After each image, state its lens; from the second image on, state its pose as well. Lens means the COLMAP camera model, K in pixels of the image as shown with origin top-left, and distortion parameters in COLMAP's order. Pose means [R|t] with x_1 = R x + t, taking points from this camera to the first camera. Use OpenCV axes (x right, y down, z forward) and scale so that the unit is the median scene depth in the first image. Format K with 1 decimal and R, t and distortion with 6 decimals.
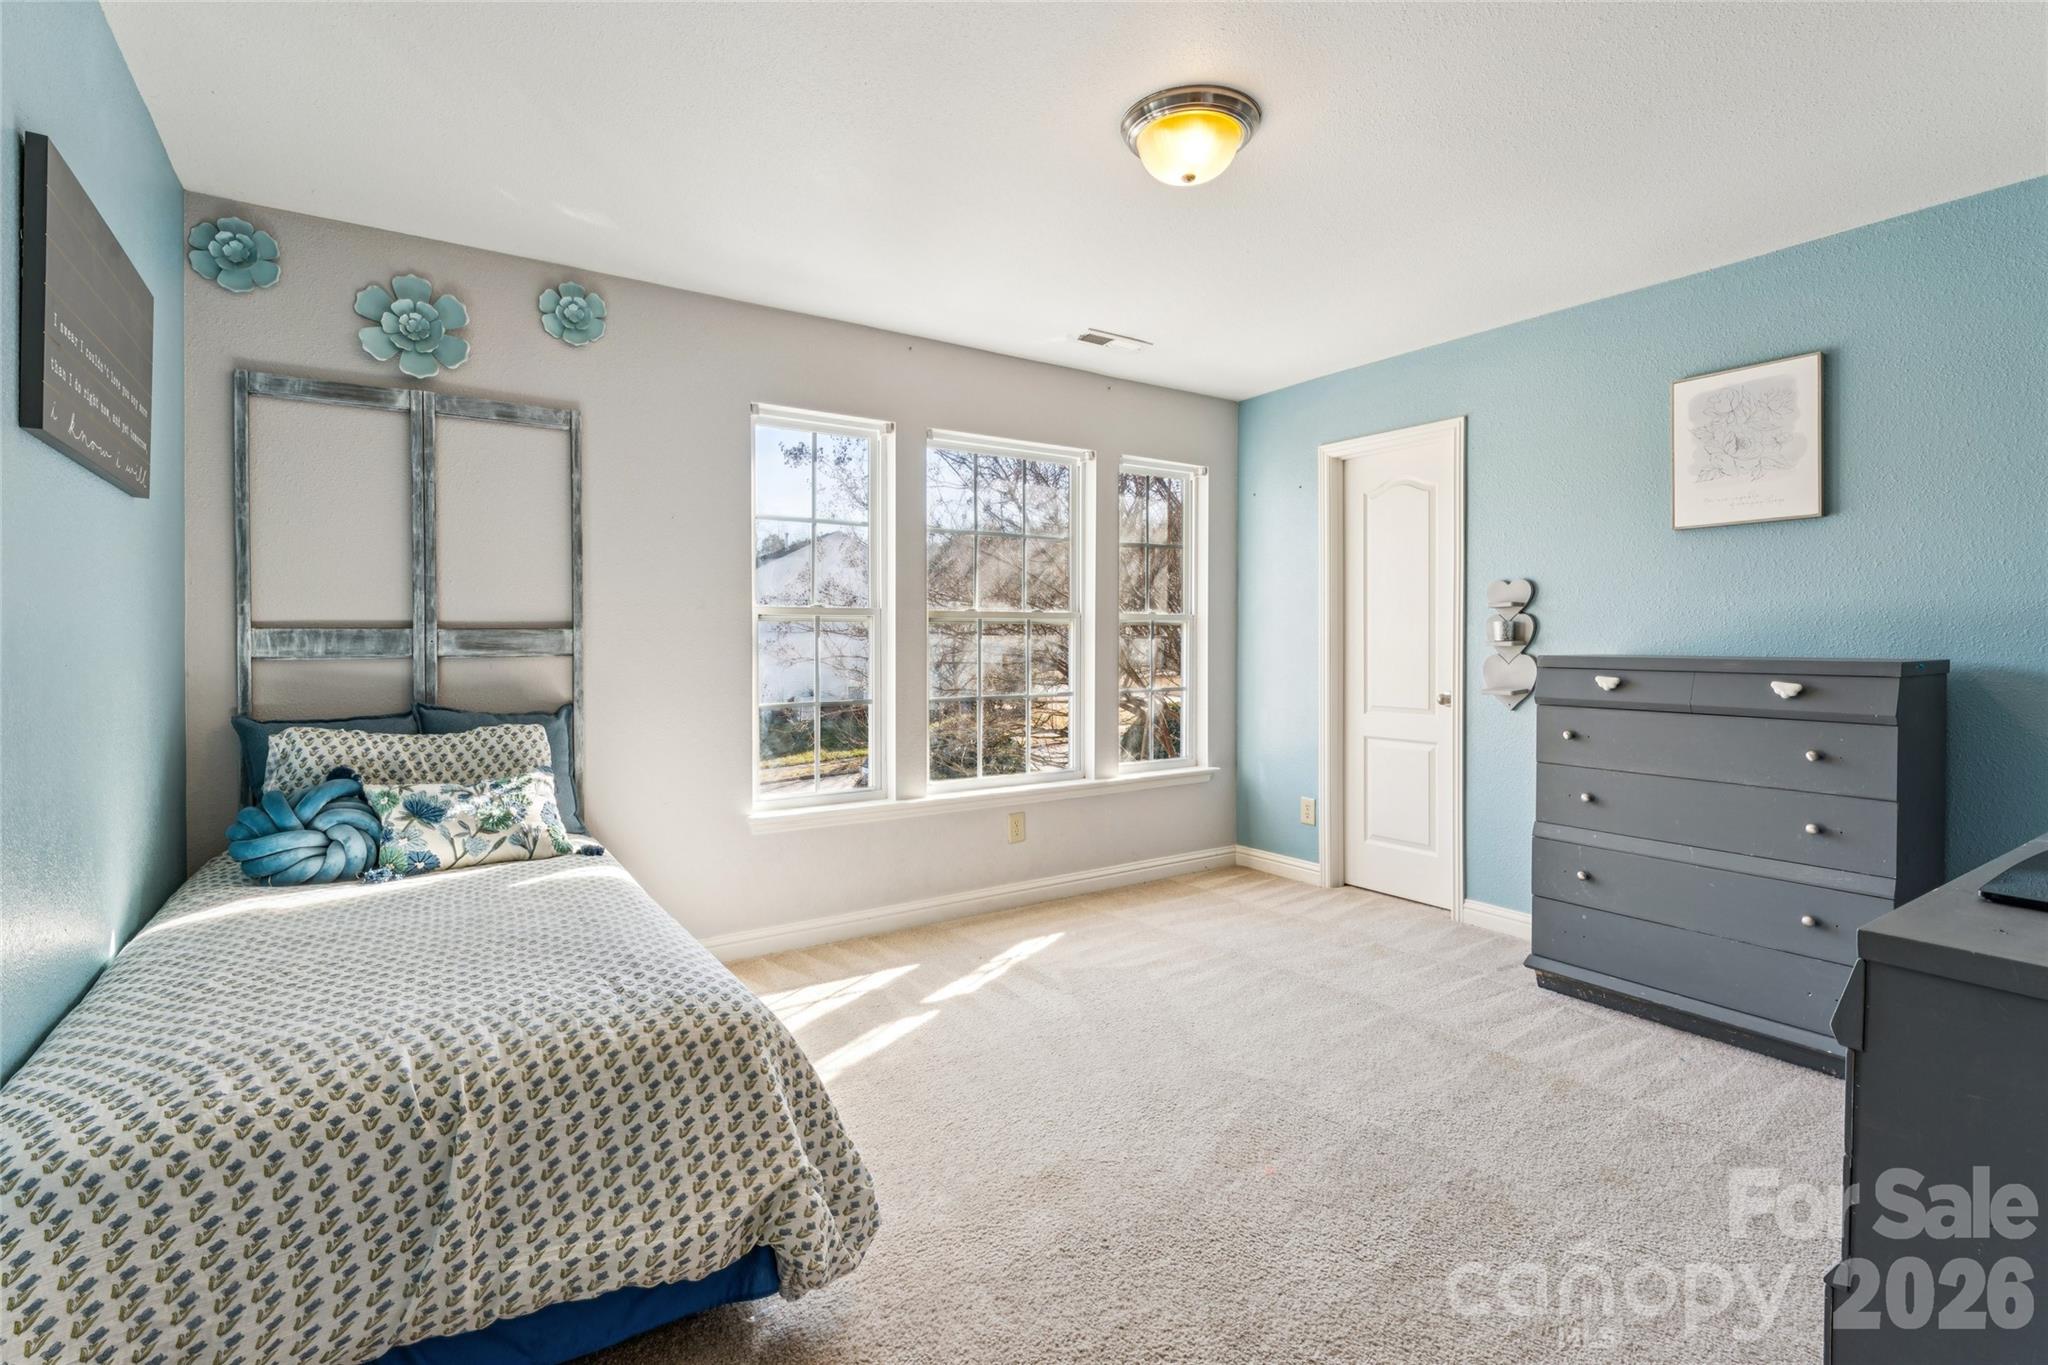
lens RADIAL K [[941.1, 0, 1032.7], [0, 941.1, 667.3], [0, 0, 1]] dist [0.005323, 0.000803]
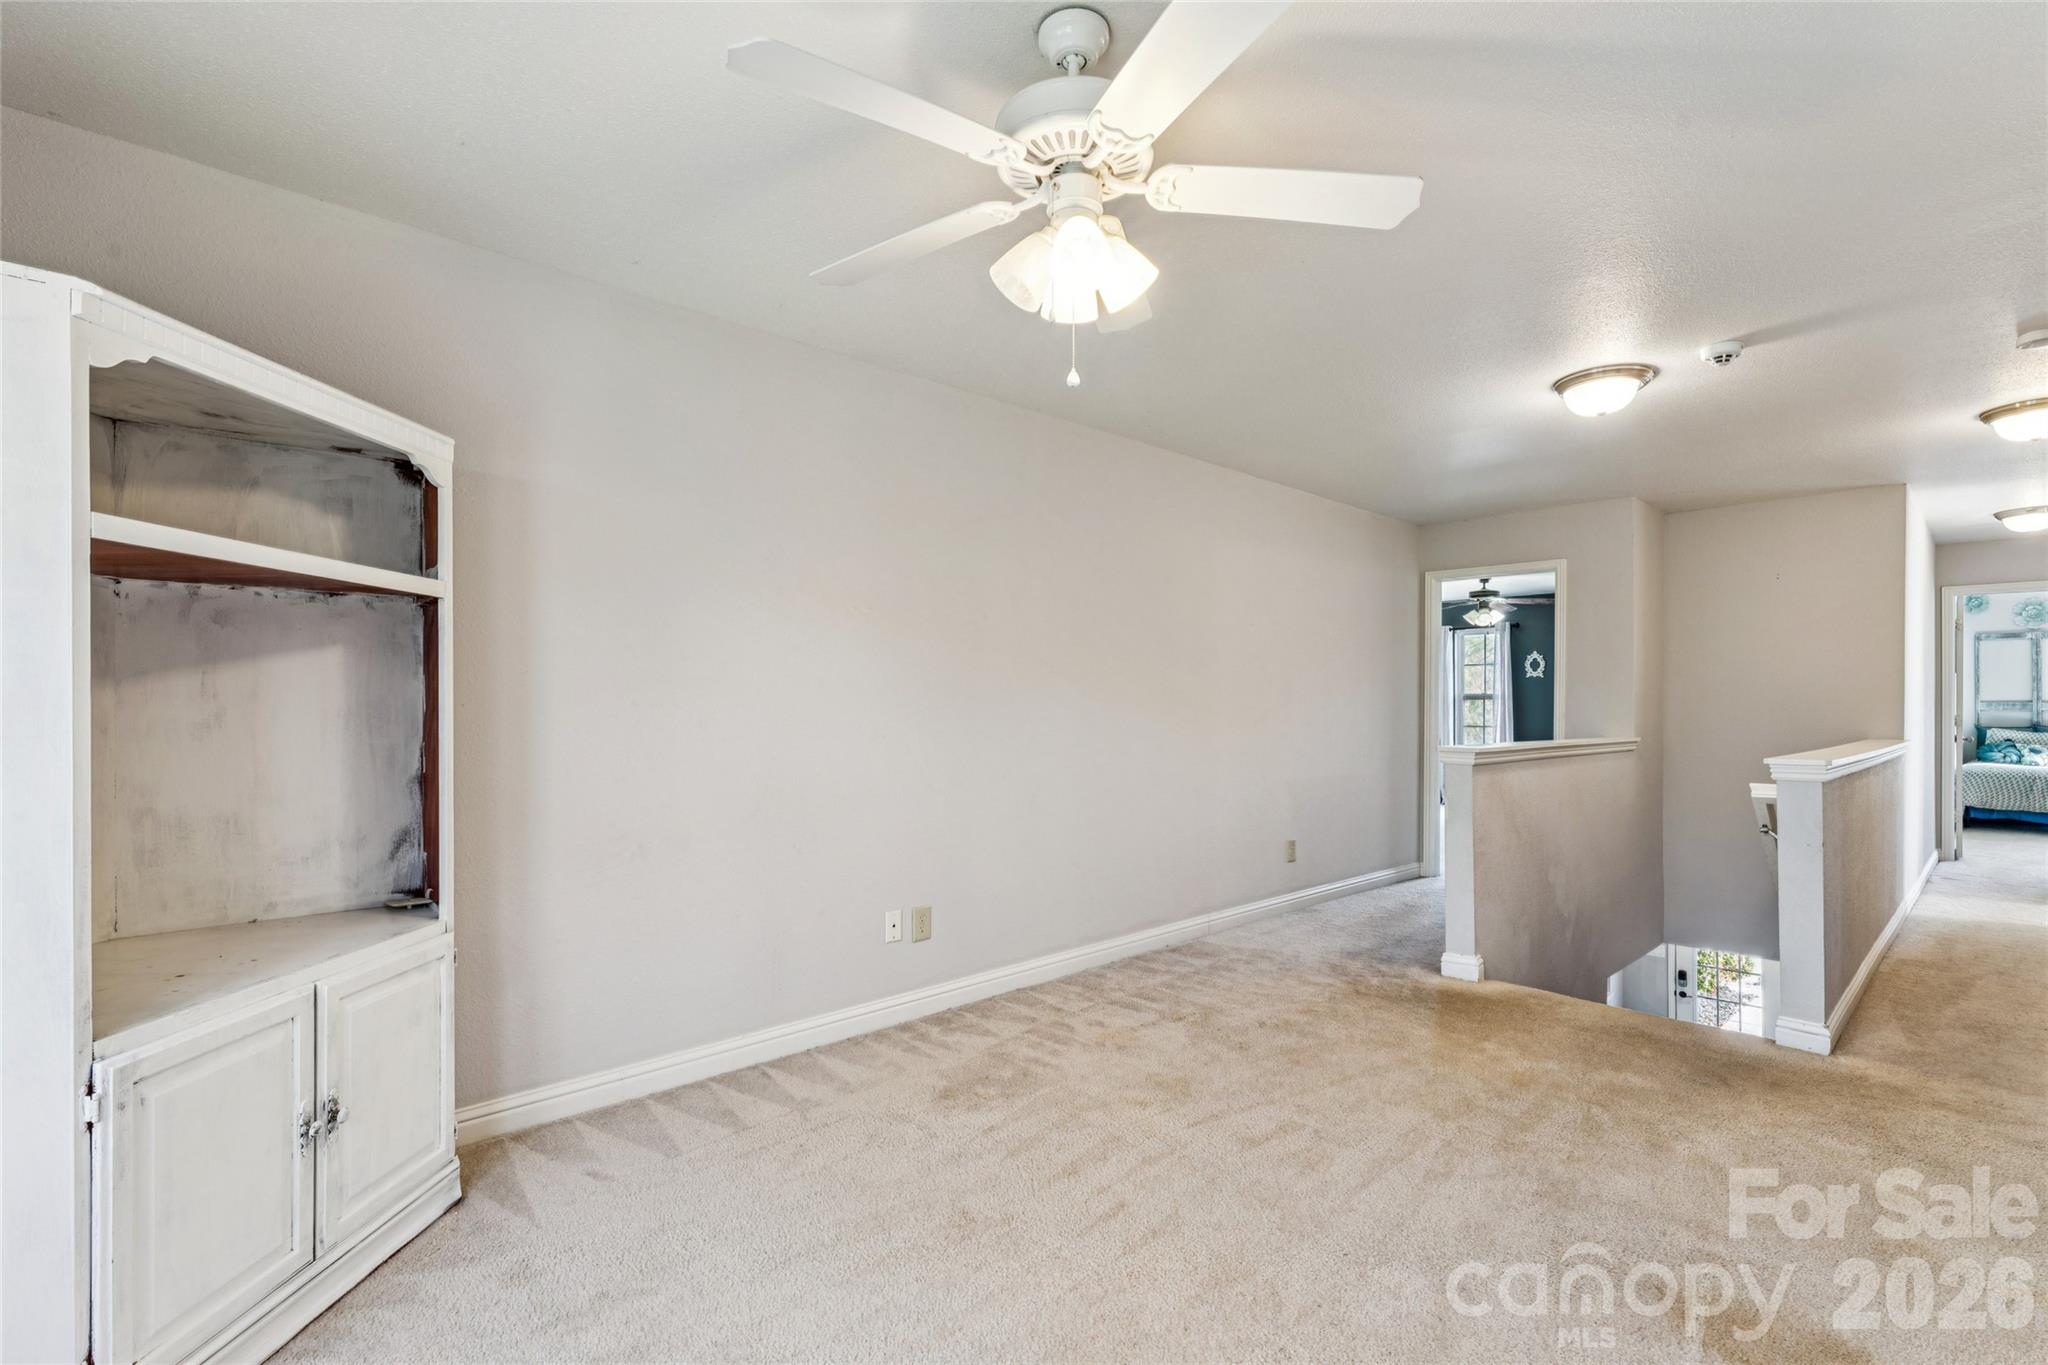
lens RADIAL K [[941.1, 0, 1033.7], [0, 941.1, 691.4], [0, 0, 1]] dist [0.005323, 0.000803]
pose [[0.162414, -0.006841, -0.986699, 2.244856], [-0.018571, 0.999778, -0.009989, 0.021527], [0.986548, 0.019946, 0.162250, -3.277208]]
